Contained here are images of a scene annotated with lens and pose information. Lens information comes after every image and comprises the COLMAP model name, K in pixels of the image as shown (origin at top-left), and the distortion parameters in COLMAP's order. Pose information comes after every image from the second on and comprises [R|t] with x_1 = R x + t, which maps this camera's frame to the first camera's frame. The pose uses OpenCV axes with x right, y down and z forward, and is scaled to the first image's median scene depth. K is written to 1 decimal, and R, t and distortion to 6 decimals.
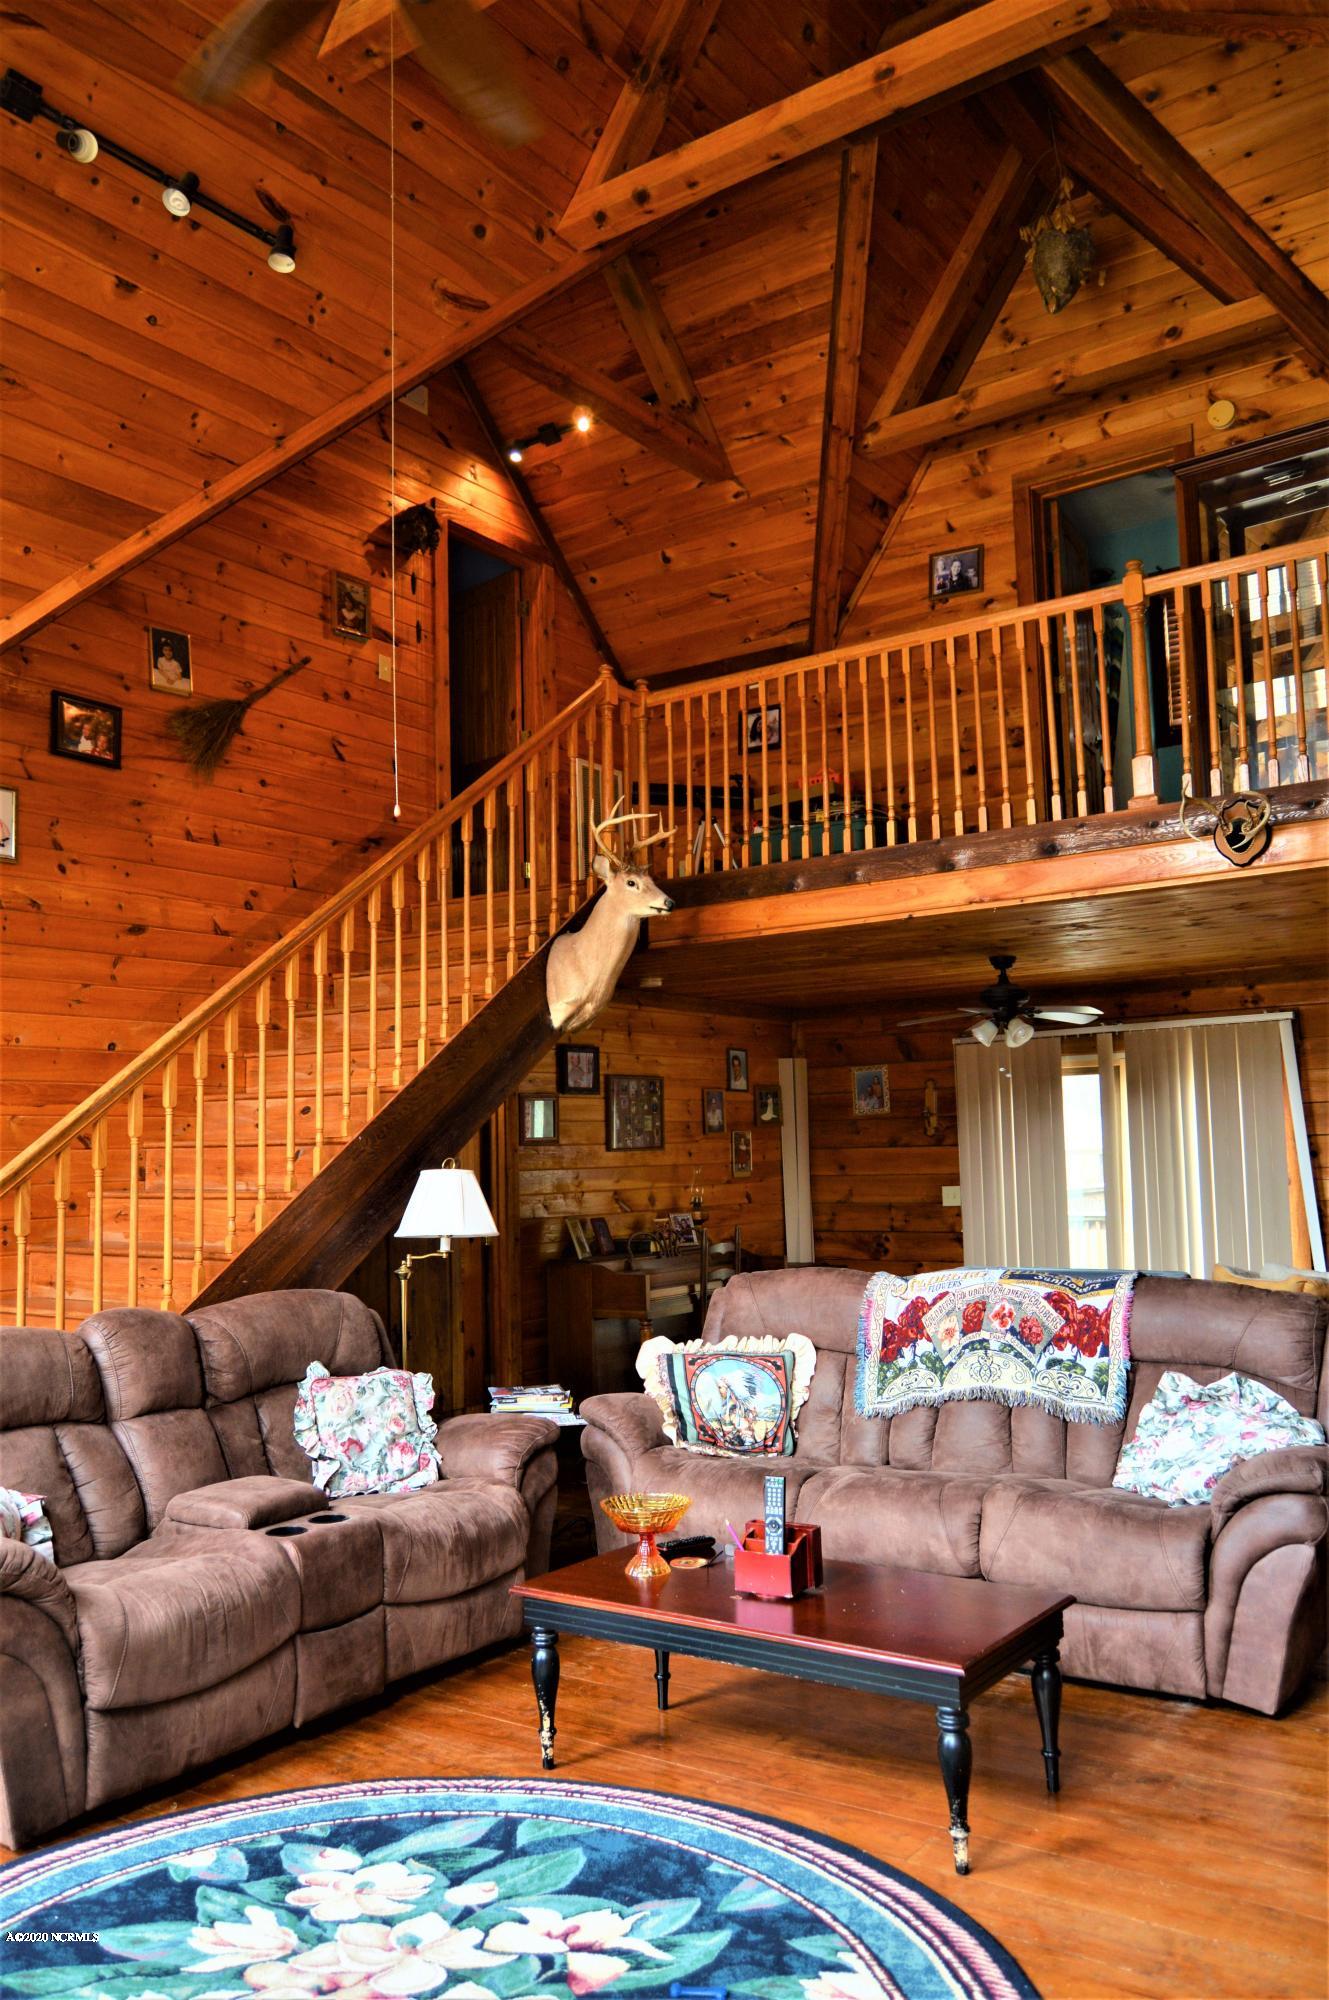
lens RADIAL K [[1565.3, 0, 657.5], [0, 1565.3, 990.7], [0, 0, 1]] dist [-0.016633, 0.000326]
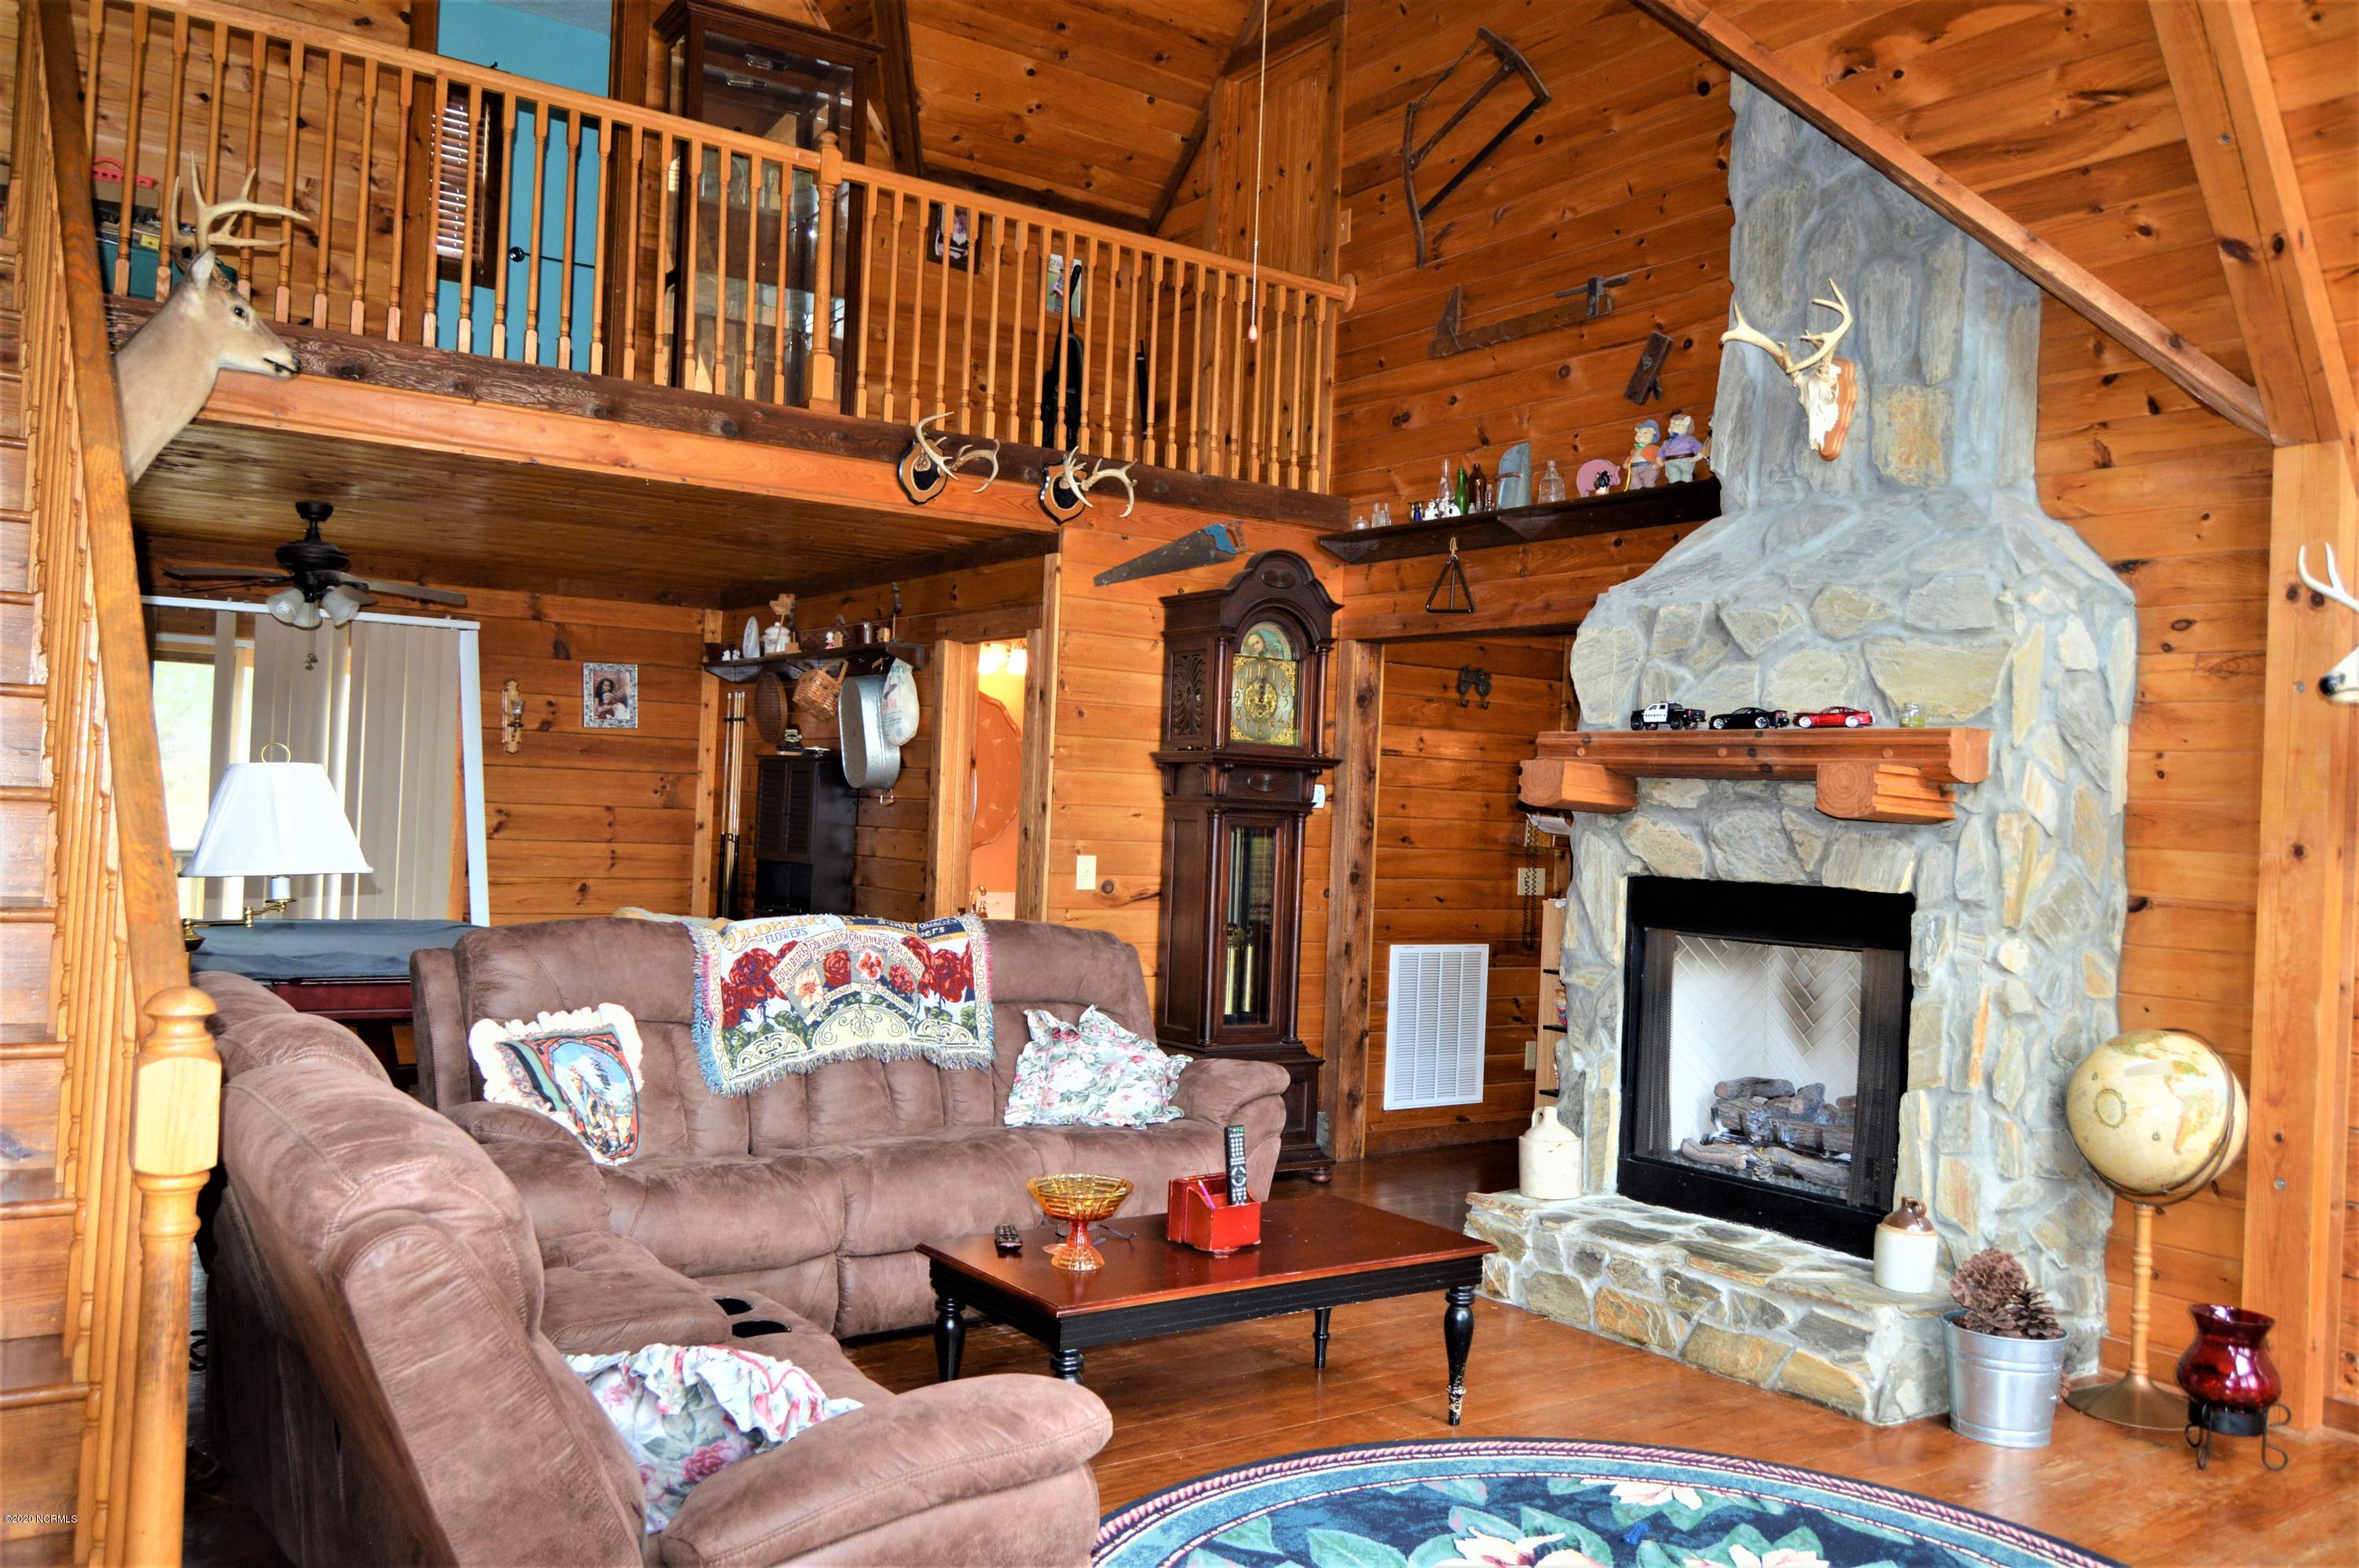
lens RADIAL K [[1846.3, 0, 1168.0], [0, 1846.3, 785.4], [0, 0, 1]] dist [-0.016633, 0.000326]
pose [[0.336368, 0.048924, 0.940459, -0.745303], [-0.146326, 0.989236, 0.000874, 0.081479], [-0.930293, -0.137908, 0.339906, 0.504840]]
